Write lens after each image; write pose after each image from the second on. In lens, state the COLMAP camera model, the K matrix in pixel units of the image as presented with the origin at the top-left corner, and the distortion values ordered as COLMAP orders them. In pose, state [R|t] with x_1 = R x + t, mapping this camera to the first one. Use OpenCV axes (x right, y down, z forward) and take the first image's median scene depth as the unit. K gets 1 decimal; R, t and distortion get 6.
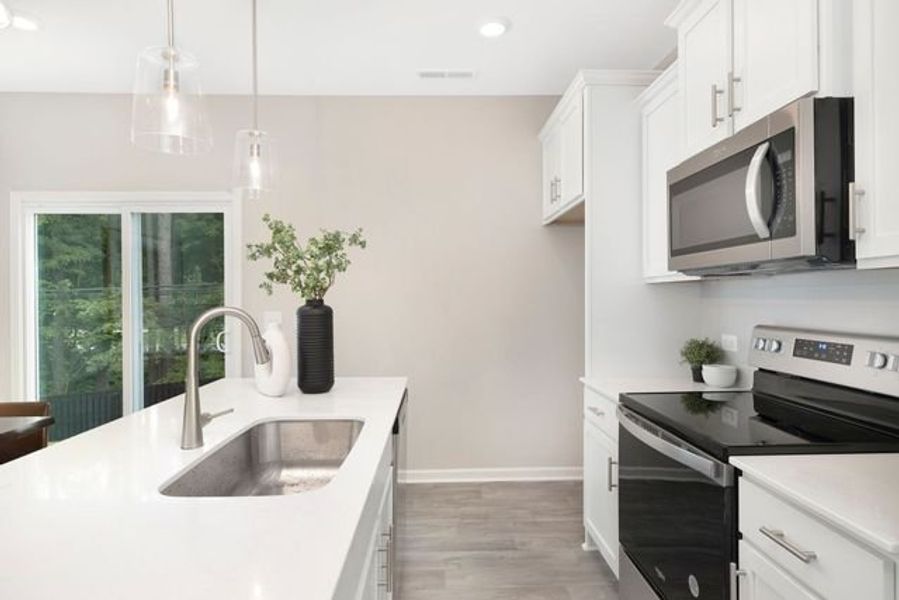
lens RADIAL K [[500.5, 0, 443.0], [0, 500.5, 301.5], [0, 0, 1]] dist [-0.003079, -0.000715]
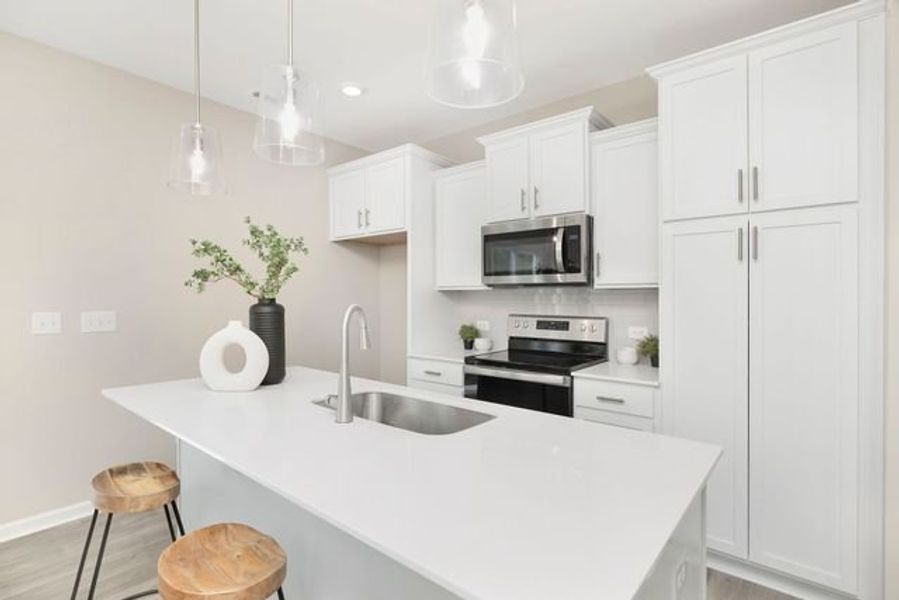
lens RADIAL K [[446.1, 0, 449.5], [0, 446.1, 300.0], [0, 0, 1]] dist [-0.001964, -0.000384]
pose [[0.662224, 0.008281, 0.749260, -0.733762], [-0.003332, 0.999962, -0.008106, 0.006848], [-0.749298, 0.002871, 0.662226, 0.060764]]
